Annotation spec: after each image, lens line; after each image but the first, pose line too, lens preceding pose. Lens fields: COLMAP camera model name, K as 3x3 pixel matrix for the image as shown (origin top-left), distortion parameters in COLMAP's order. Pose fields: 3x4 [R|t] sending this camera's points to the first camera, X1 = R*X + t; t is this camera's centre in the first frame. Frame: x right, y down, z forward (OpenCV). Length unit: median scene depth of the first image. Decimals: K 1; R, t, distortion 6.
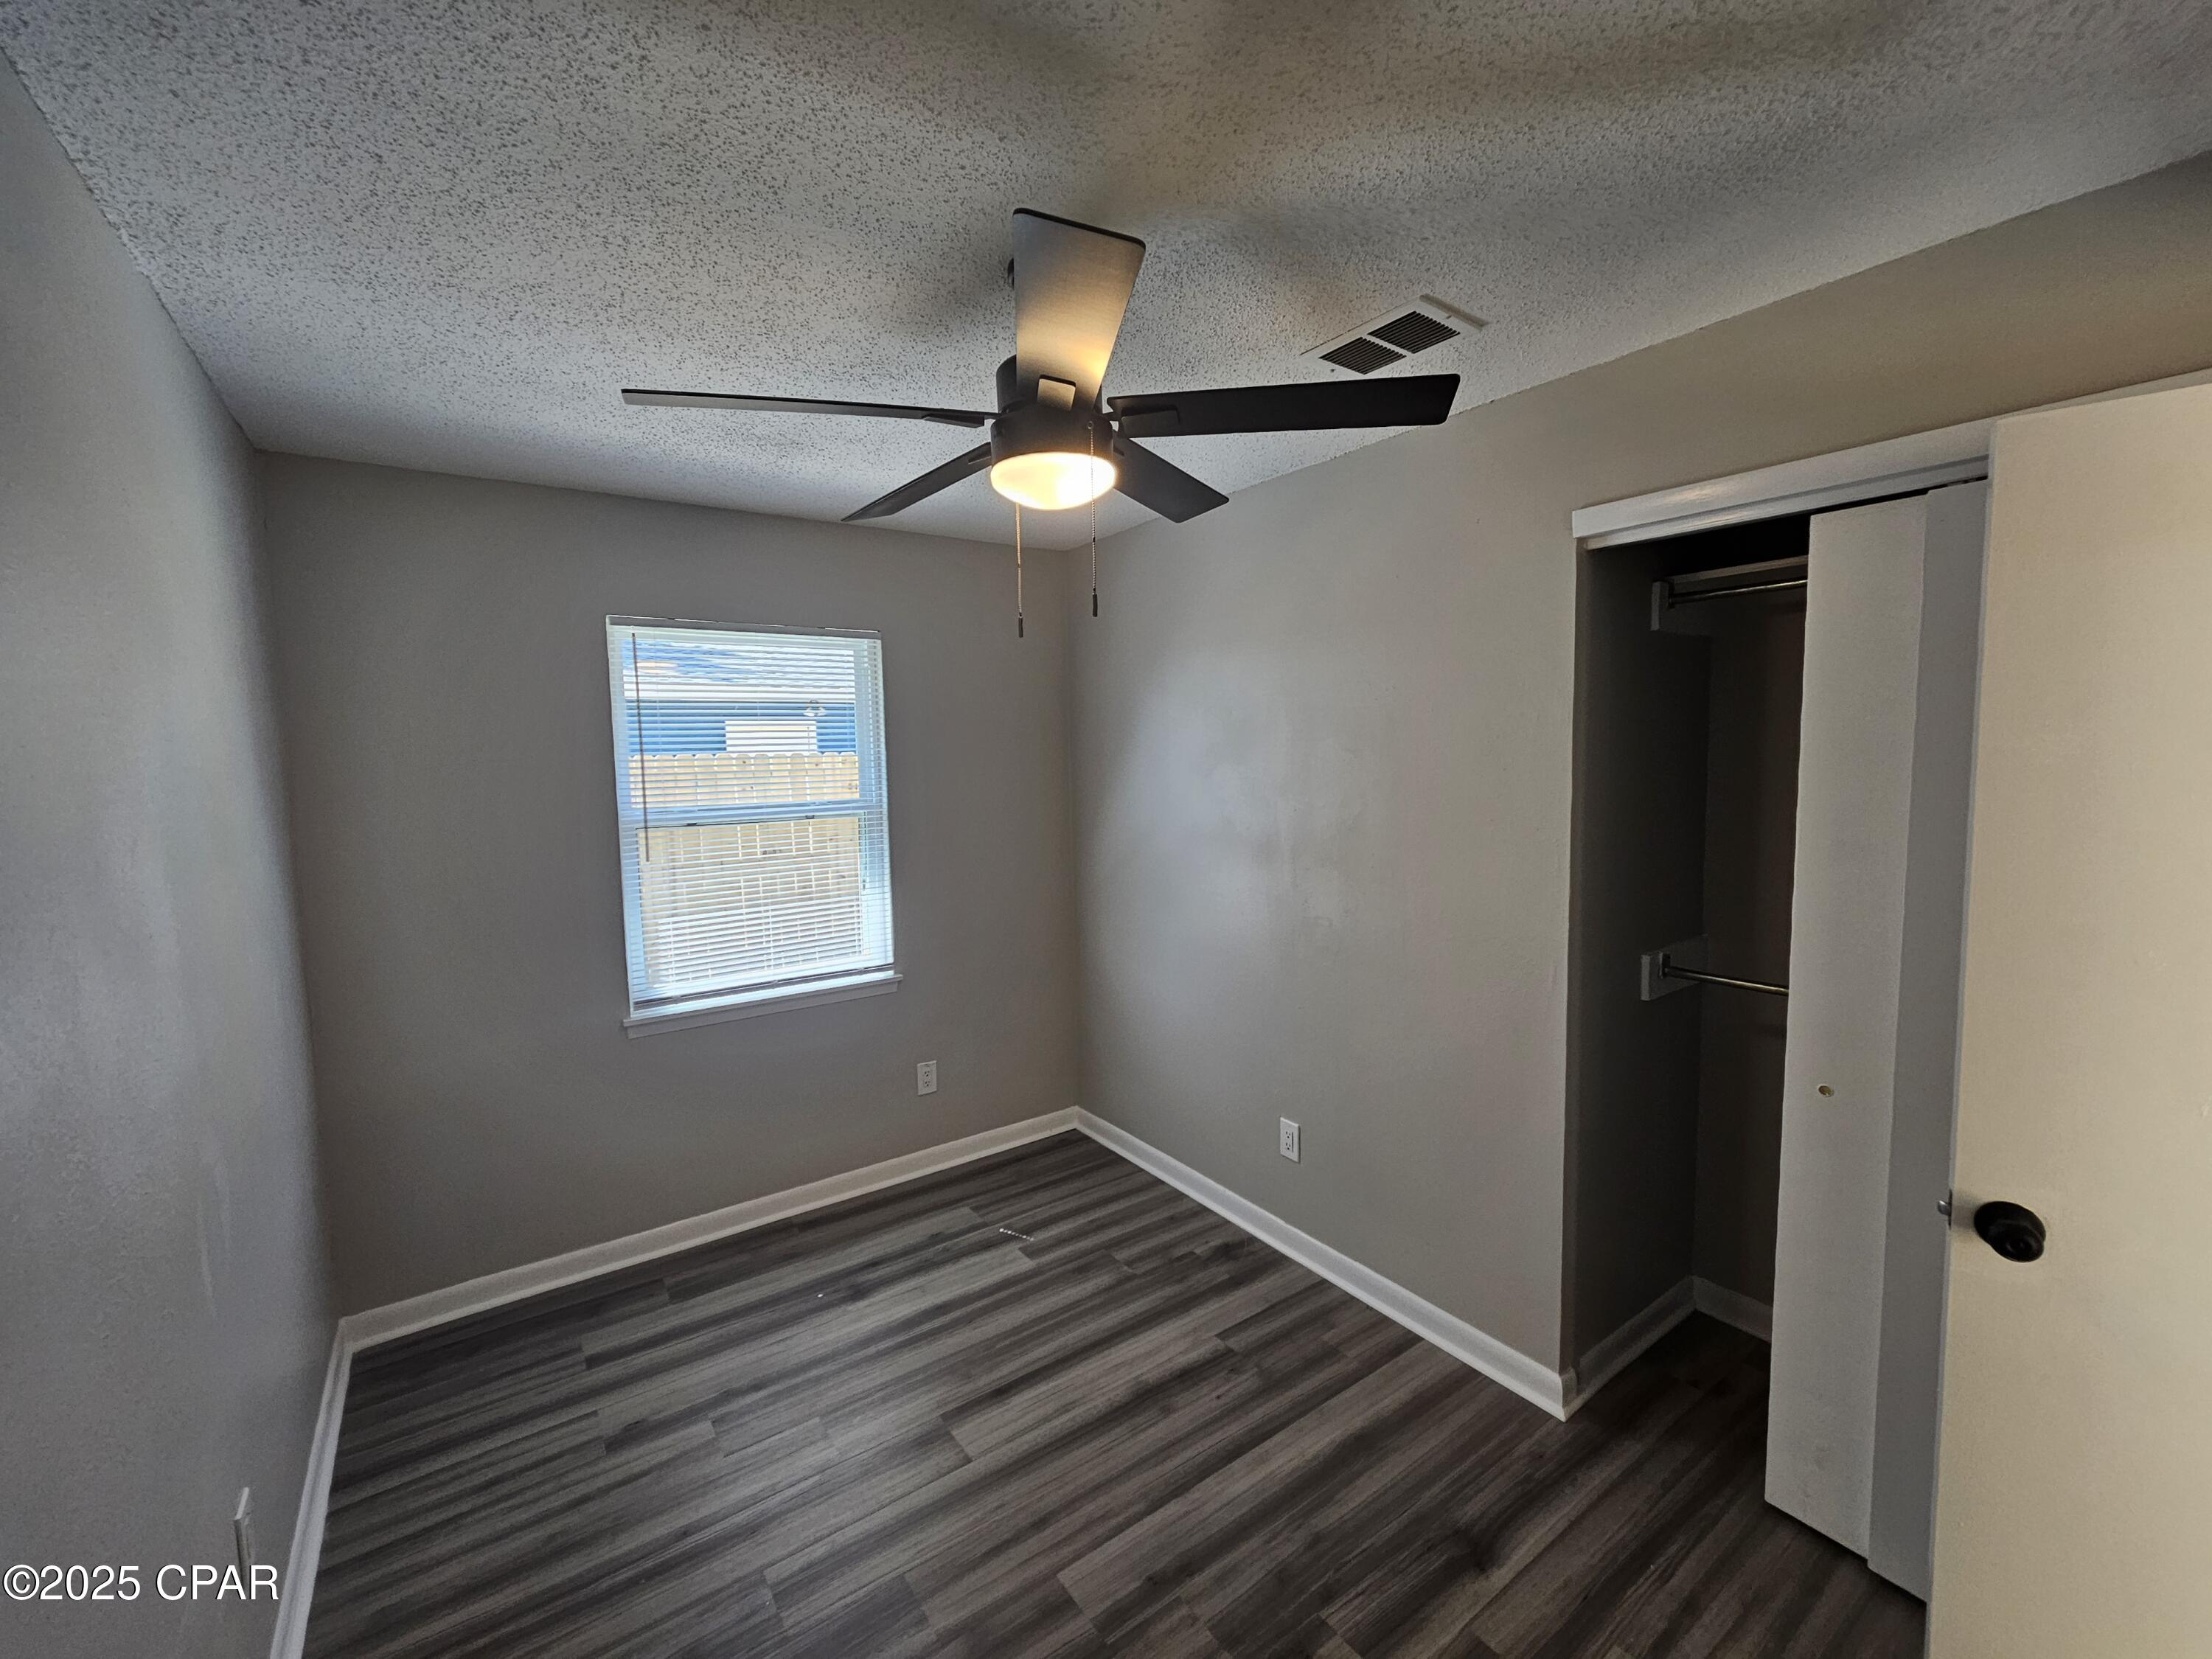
lens RADIAL K [[907.1, 0, 1099.8], [0, 907.1, 812.2], [0, 0, 1]] dist [0.008343, -0.000034]
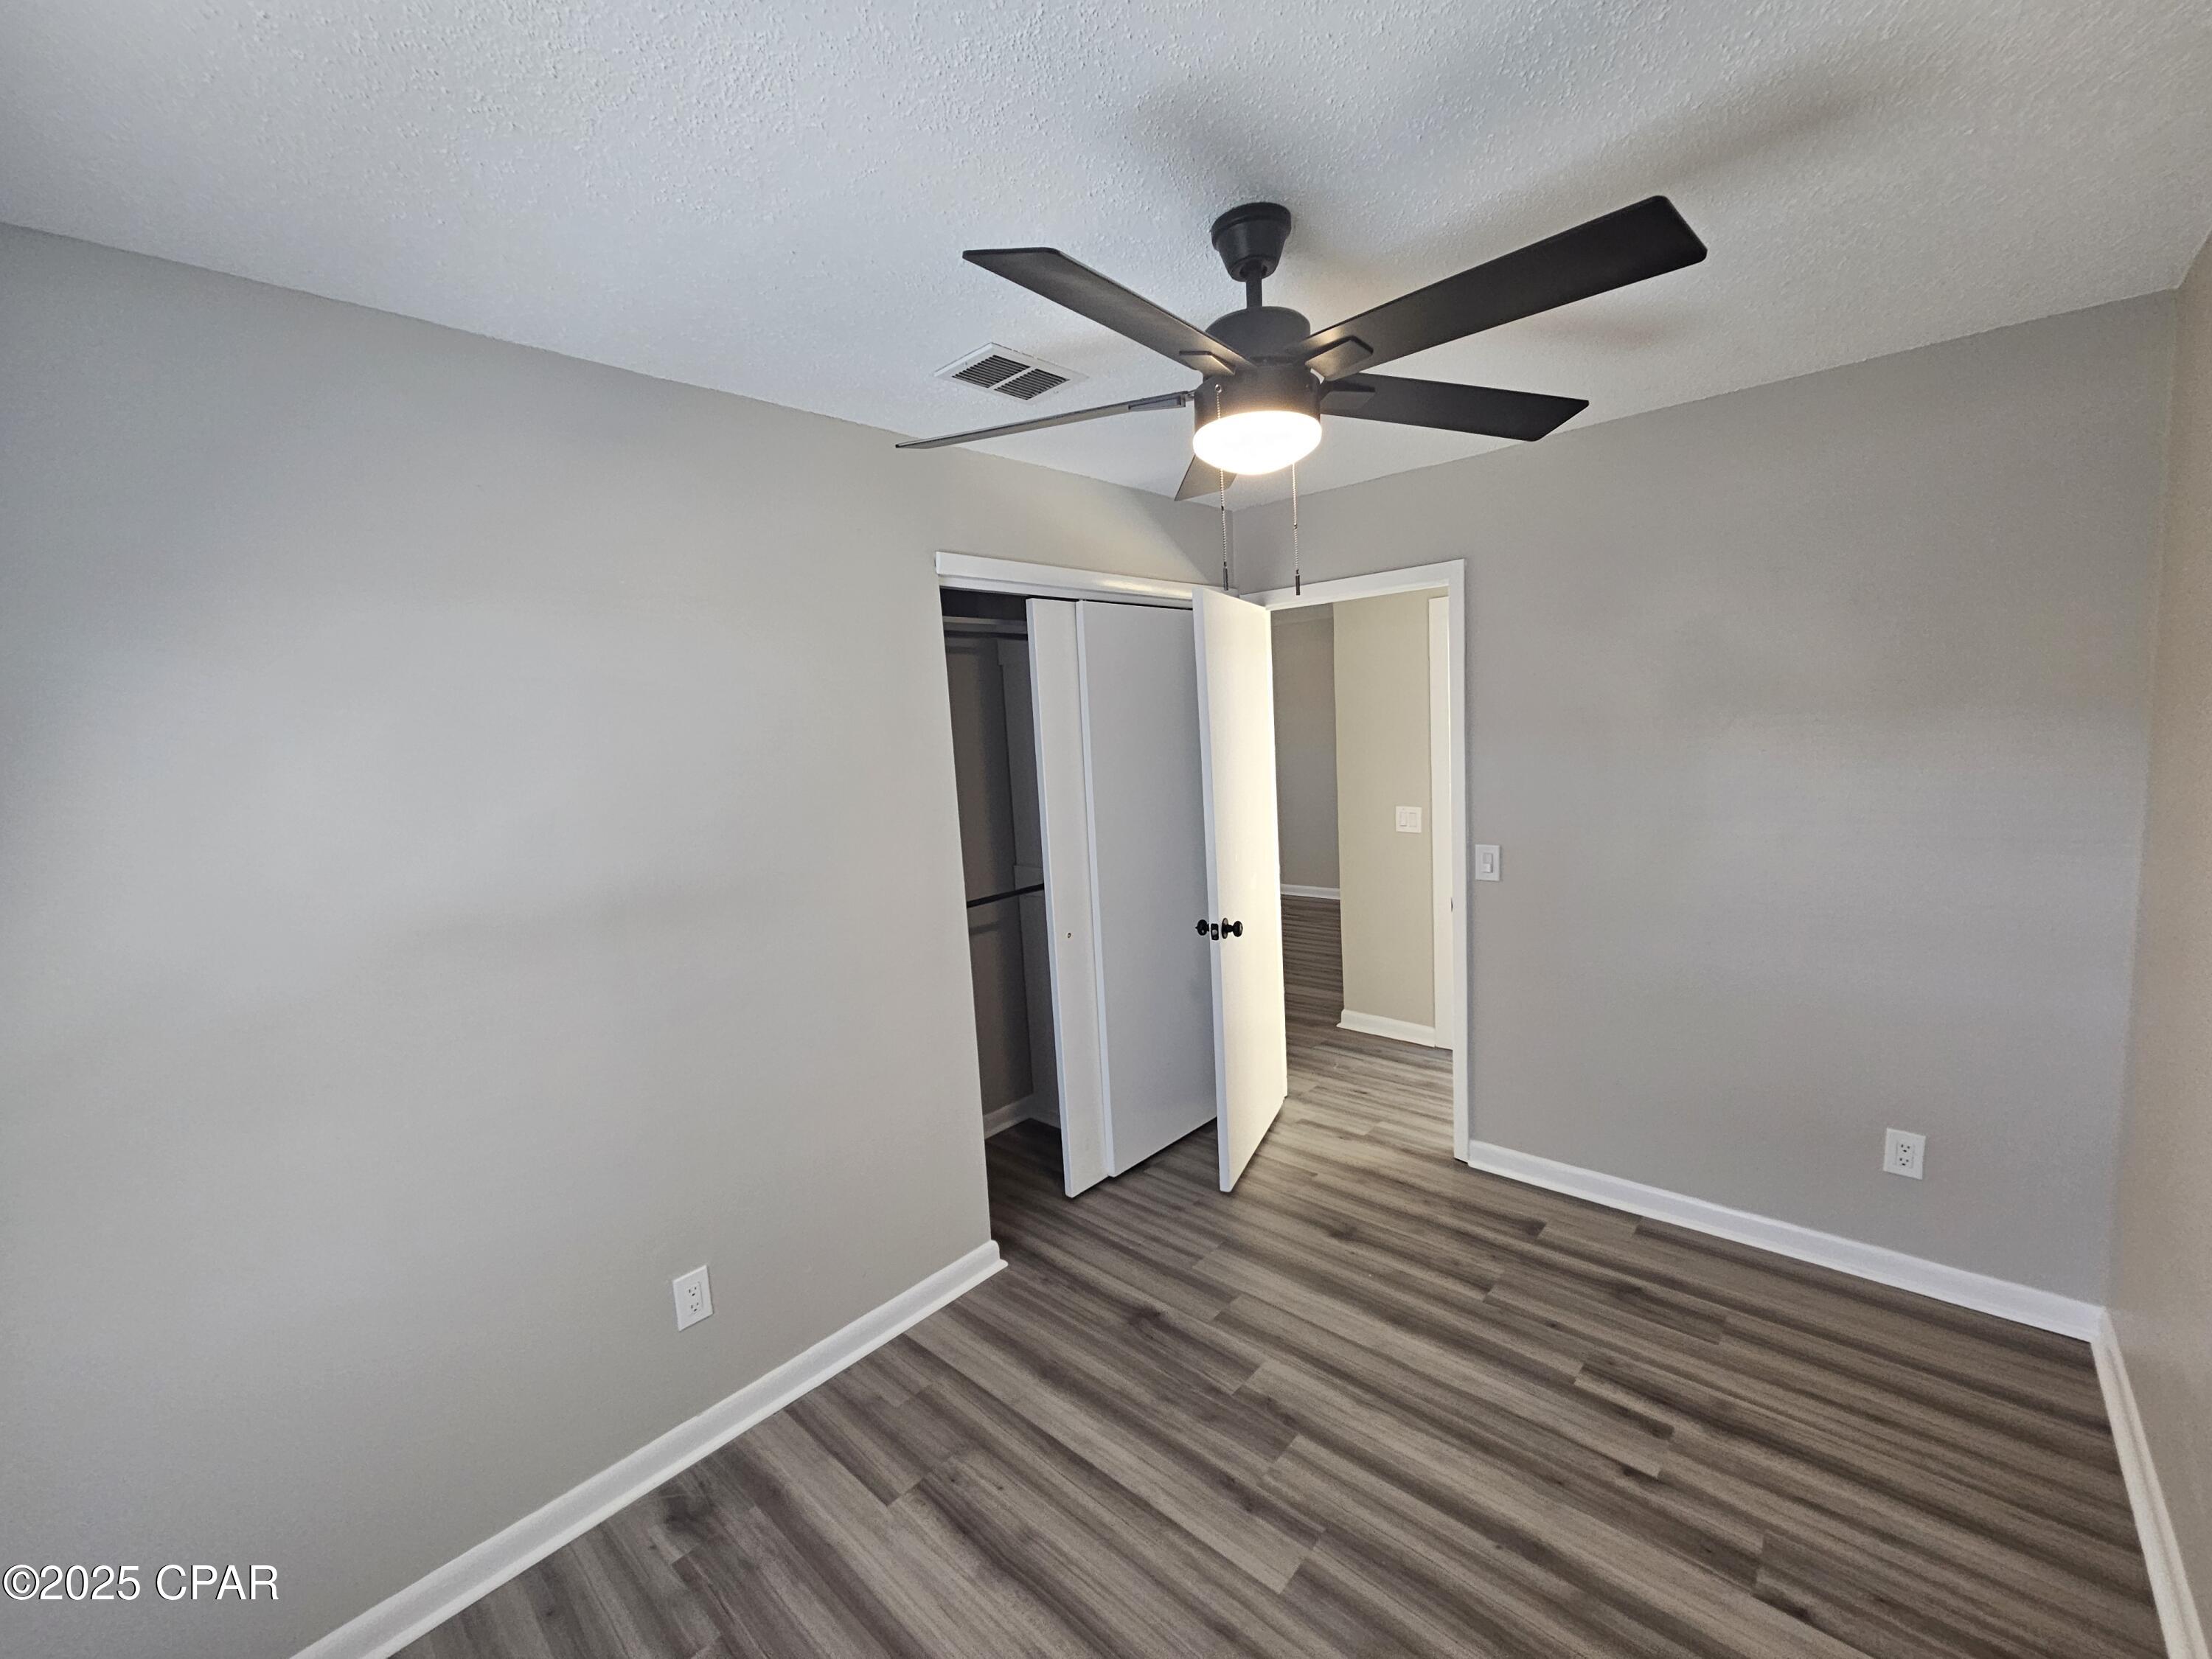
lens RADIAL K [[907.1, 0, 1094.0], [0, 907.1, 841.0], [0, 0, 1]] dist [0.008343, -0.000034]
pose [[-0.207133, -0.089889, 0.974174, -0.797827], [0.128655, 0.984619, 0.118208, -0.067326], [-0.969816, 0.149818, -0.192382, 1.158612]]
